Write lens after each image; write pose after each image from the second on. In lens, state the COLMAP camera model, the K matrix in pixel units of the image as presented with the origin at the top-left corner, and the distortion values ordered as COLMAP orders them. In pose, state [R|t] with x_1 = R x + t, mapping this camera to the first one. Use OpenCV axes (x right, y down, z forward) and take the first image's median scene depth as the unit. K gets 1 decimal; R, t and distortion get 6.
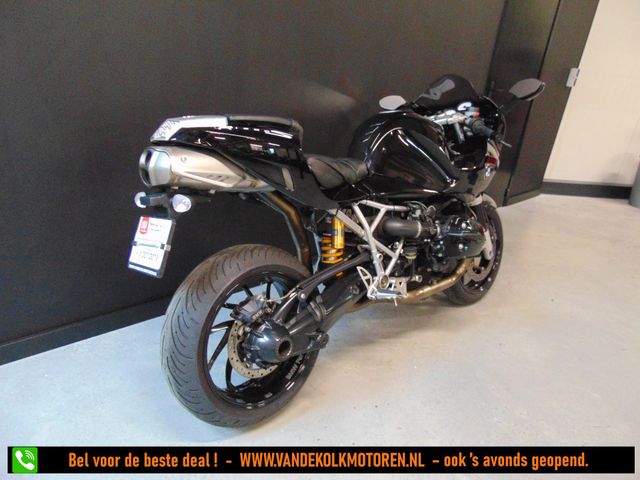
lens RADIAL K [[484.8, 0, 321.5], [0, 484.8, 241.8], [0, 0, 1]] dist [-0.033807, 0.041015]
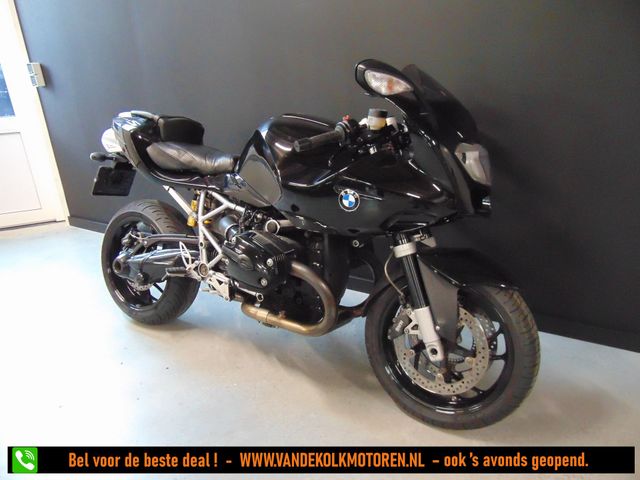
lens RADIAL K [[484.8, 0, 319.9], [0, 484.8, 236.9], [0, 0, 1]] dist [-0.033807, 0.041015]
pose [[0.241815, 0.224085, -0.944093, 1.192563], [-0.302537, 0.941878, 0.146069, -0.219599], [0.921953, 0.250301, 0.295555, 0.918542]]
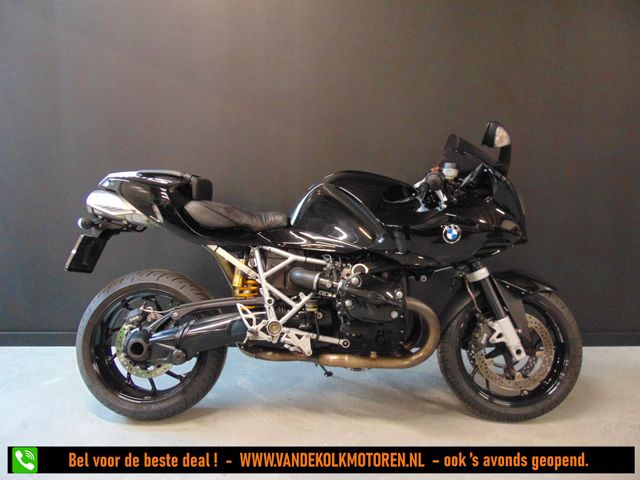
lens RADIAL K [[484.8, 0, 318.4], [0, 484.8, 238.4], [0, 0, 1]] dist [-0.033807, 0.041015]
pose [[0.711993, 0.003050, -0.702180, 0.910632], [-0.193761, 0.962020, -0.192290, 0.080380], [0.674924, 0.272964, 0.685542, 0.330471]]
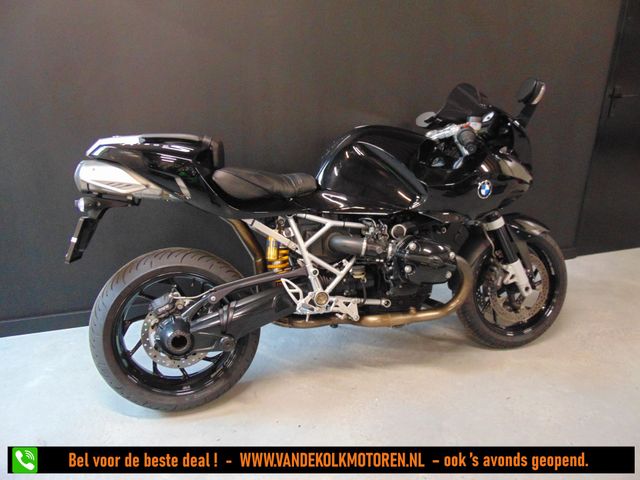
lens RADIAL K [[484.8, 0, 317.6], [0, 484.8, 240.9], [0, 0, 1]] dist [-0.033807, 0.041015]
pose [[0.884985, 0.050964, -0.462821, 0.574313], [-0.083498, 0.995249, -0.050067, 0.017124], [0.458071, 0.082953, 0.885037, 0.131071]]
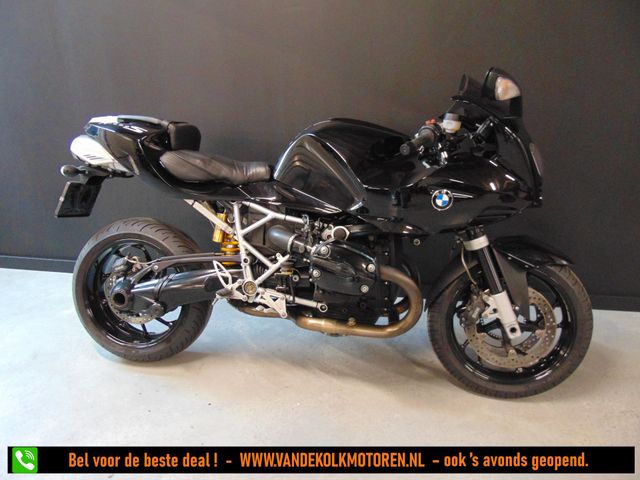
lens RADIAL K [[484.8, 0, 319.2], [0, 484.8, 242.0], [0, 0, 1]] dist [-0.033807, 0.041015]
pose [[0.592296, 0.176985, -0.786042, 0.974914], [-0.243214, 0.969341, 0.034991, -0.075481], [0.768136, 0.170451, 0.617182, 0.499211]]
